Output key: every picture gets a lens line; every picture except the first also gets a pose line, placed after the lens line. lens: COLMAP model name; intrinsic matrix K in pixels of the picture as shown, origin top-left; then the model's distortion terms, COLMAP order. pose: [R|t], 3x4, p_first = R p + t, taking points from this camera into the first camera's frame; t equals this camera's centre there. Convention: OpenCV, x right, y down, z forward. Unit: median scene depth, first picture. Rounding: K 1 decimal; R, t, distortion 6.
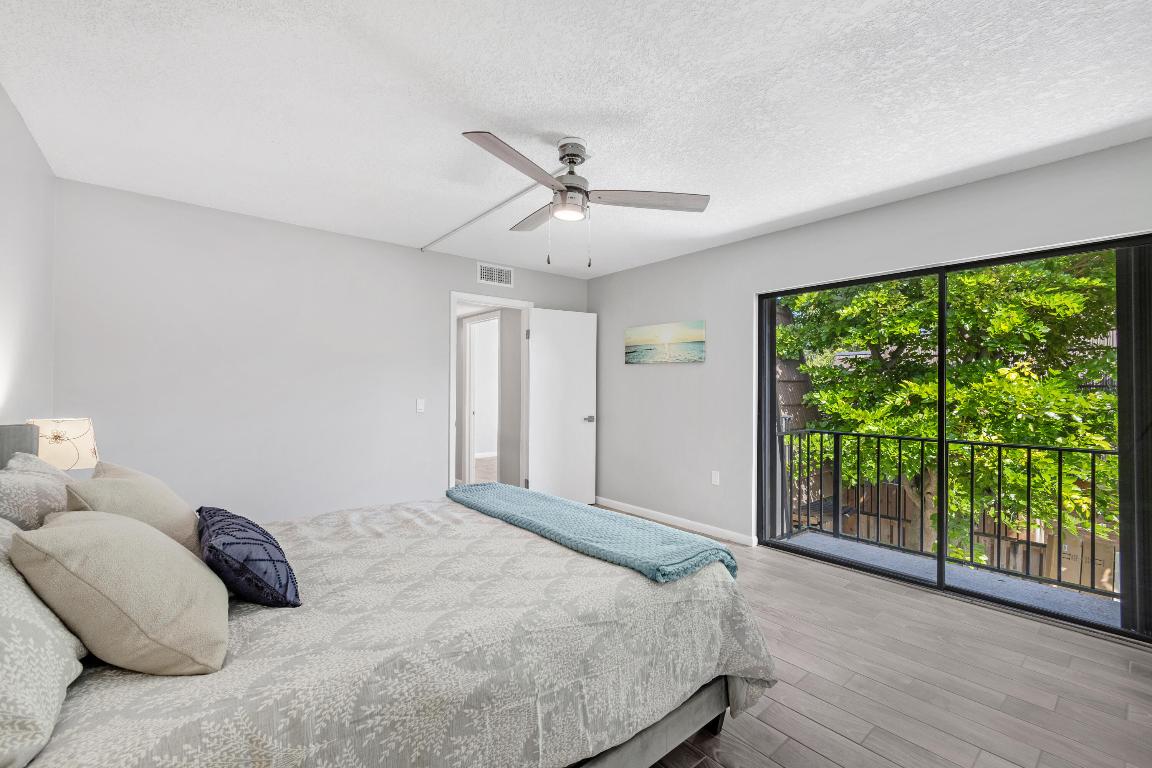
lens RADIAL K [[494.7, 0, 581.3], [0, 494.7, 384.1], [0, 0, 1]] dist [-0.006251, -0.000220]
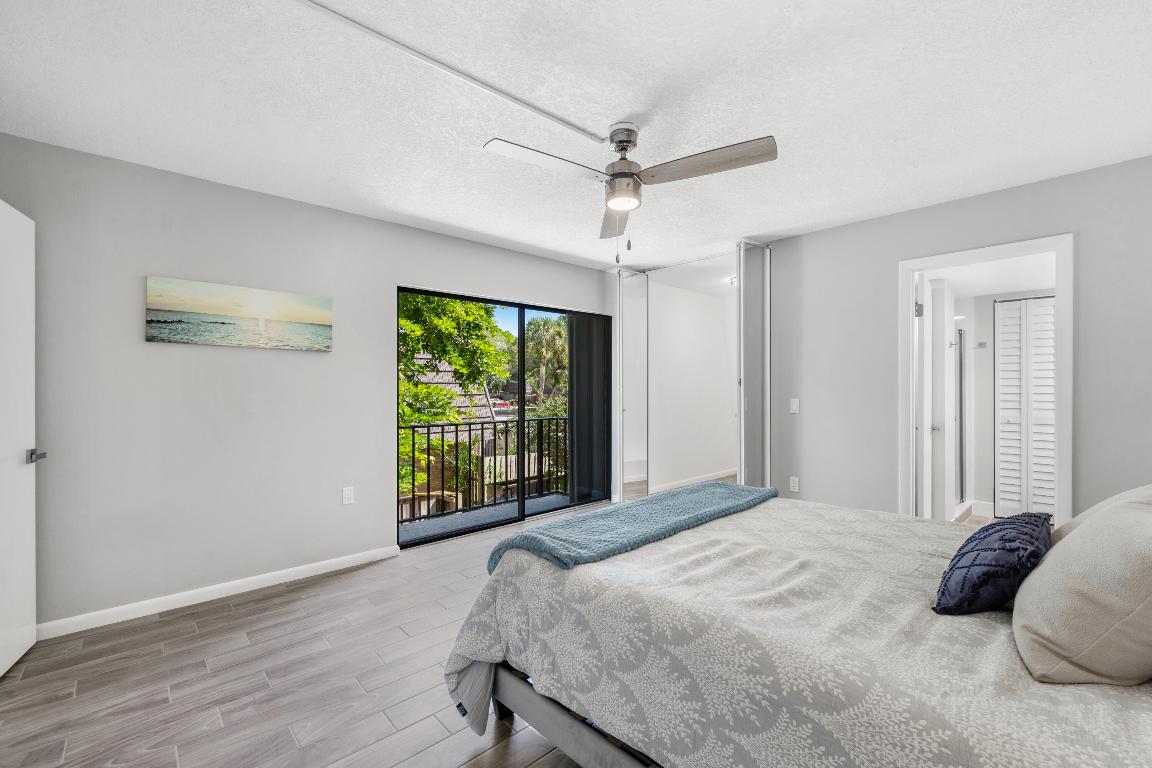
lens RADIAL K [[494.7, 0, 581.3], [0, 494.7, 384.1], [0, 0, 1]] dist [-0.006251, -0.000220]
pose [[-0.072948, 0.001208, 0.997335, -0.666458], [-0.005620, 0.999983, -0.001622, 0.005077], [-0.997320, -0.005723, -0.072940, 0.794128]]
